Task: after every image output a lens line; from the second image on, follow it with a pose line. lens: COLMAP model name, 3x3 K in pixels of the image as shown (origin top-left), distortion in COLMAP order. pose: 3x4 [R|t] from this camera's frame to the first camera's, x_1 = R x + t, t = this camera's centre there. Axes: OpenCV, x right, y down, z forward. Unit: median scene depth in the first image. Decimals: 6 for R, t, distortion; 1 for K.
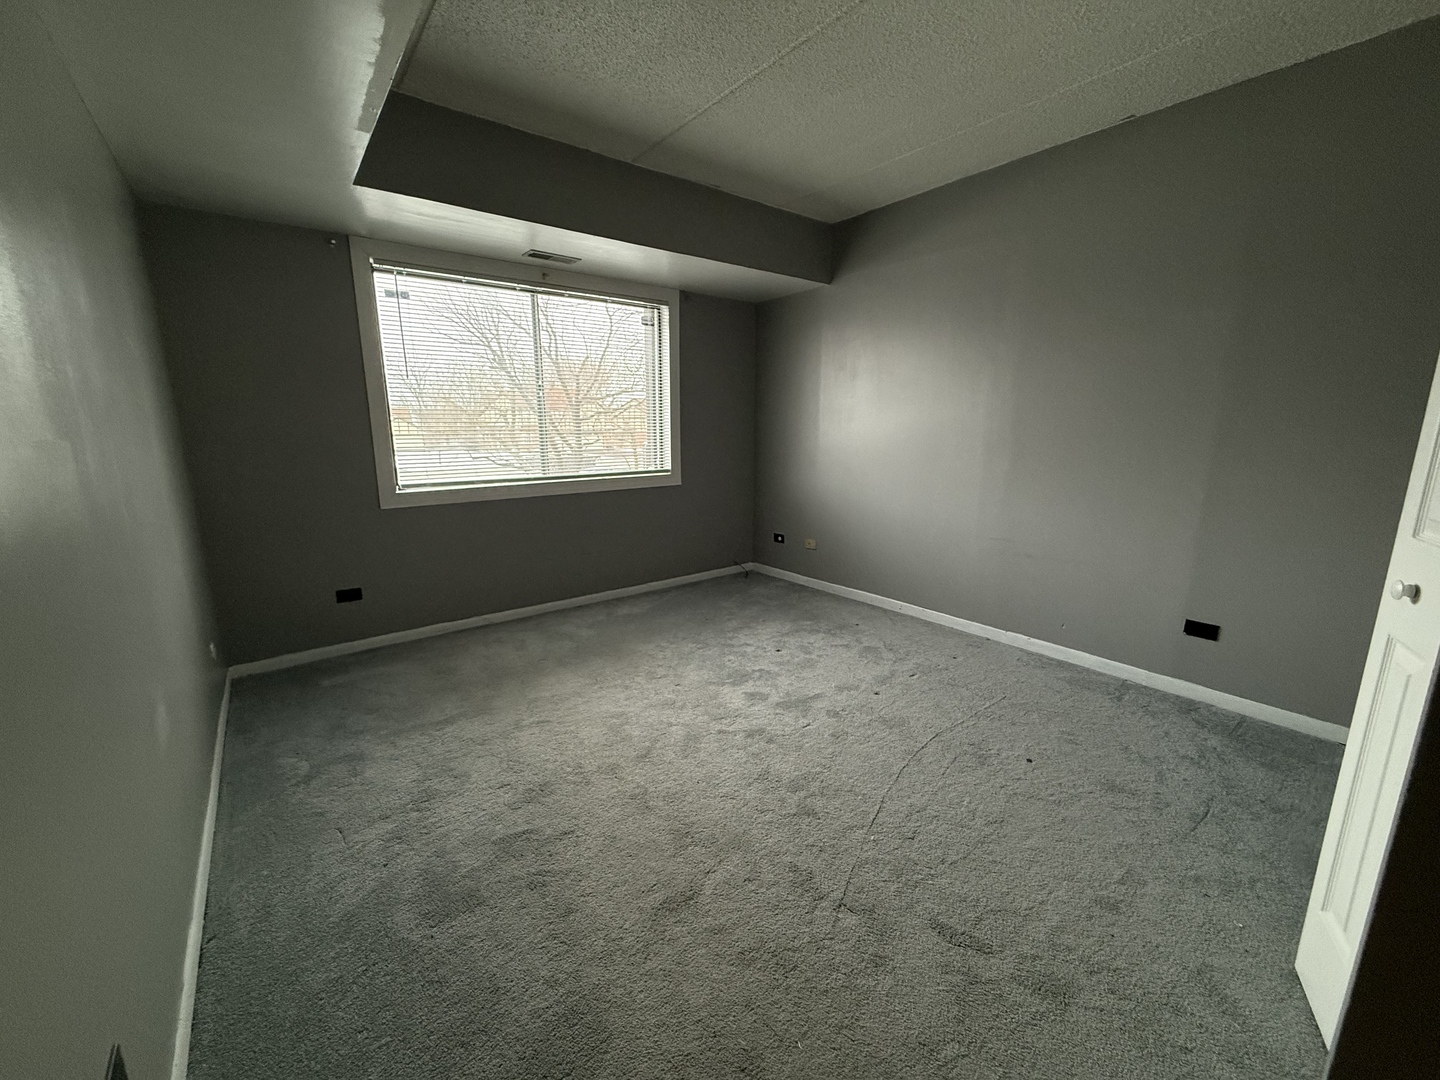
lens RADIAL K [[570.4, 0, 724.8], [0, 570.4, 545.7], [0, 0, 1]] dist [0.001420, -0.000961]
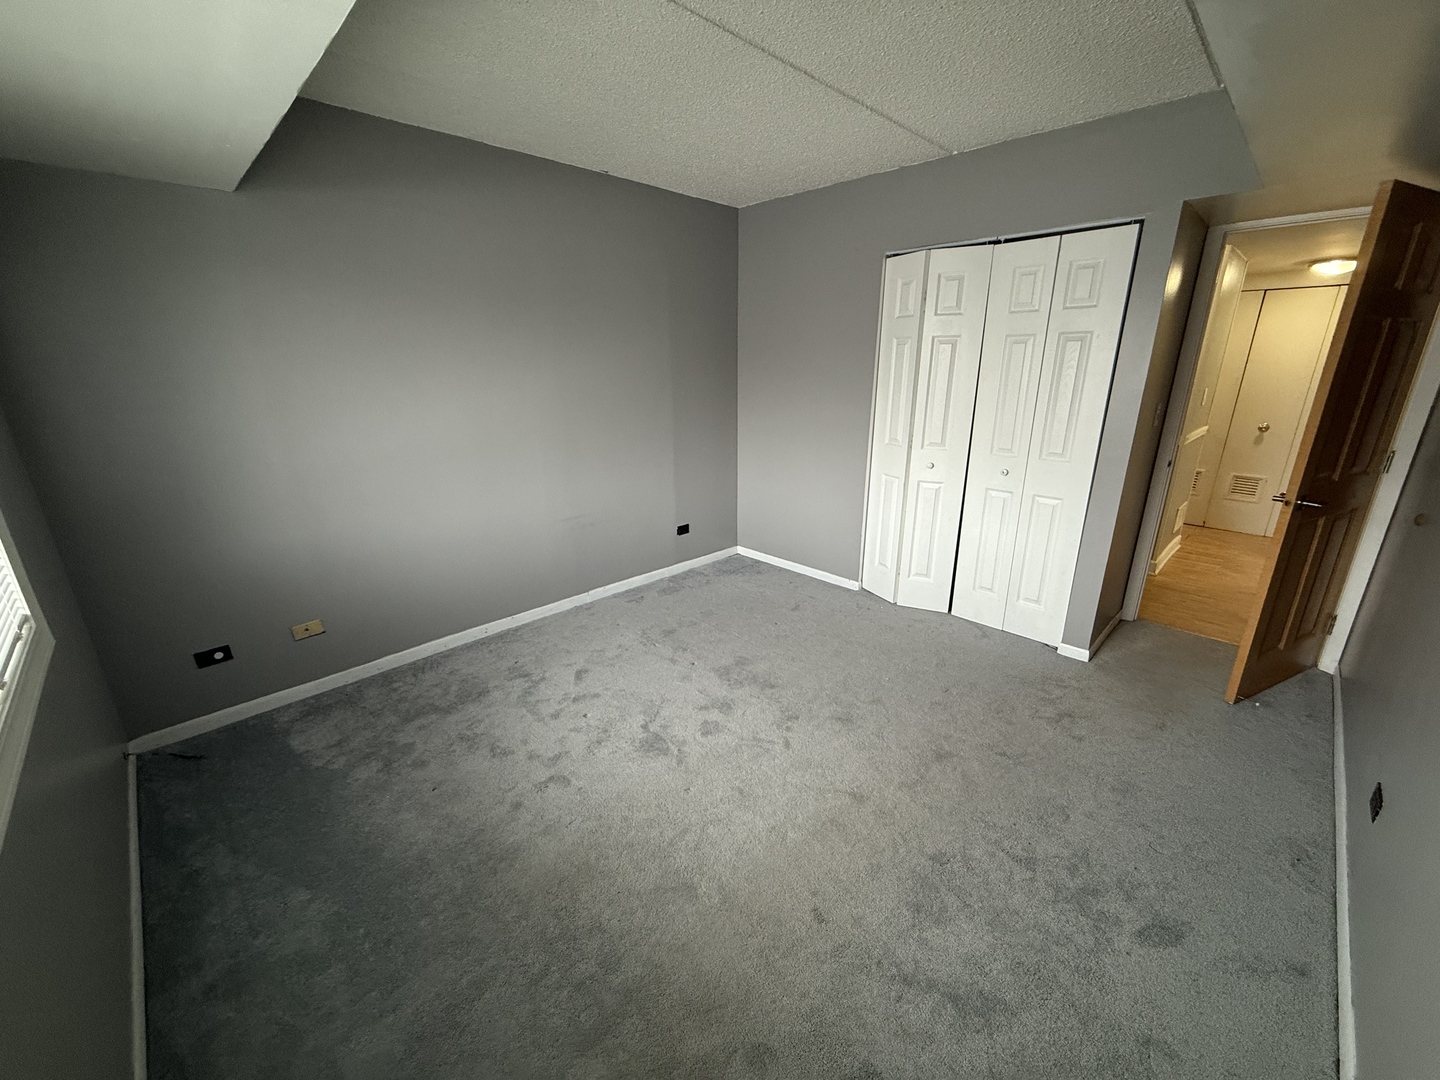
lens RADIAL K [[570.4, 0, 719.3], [0, 570.4, 537.8], [0, 0, 1]] dist [0.001420, -0.000961]
pose [[-0.099367, -0.292942, 0.950953, -0.571668], [0.216064, 0.926529, 0.307995, -0.239038], [-0.971310, 0.236072, -0.028772, 0.713775]]
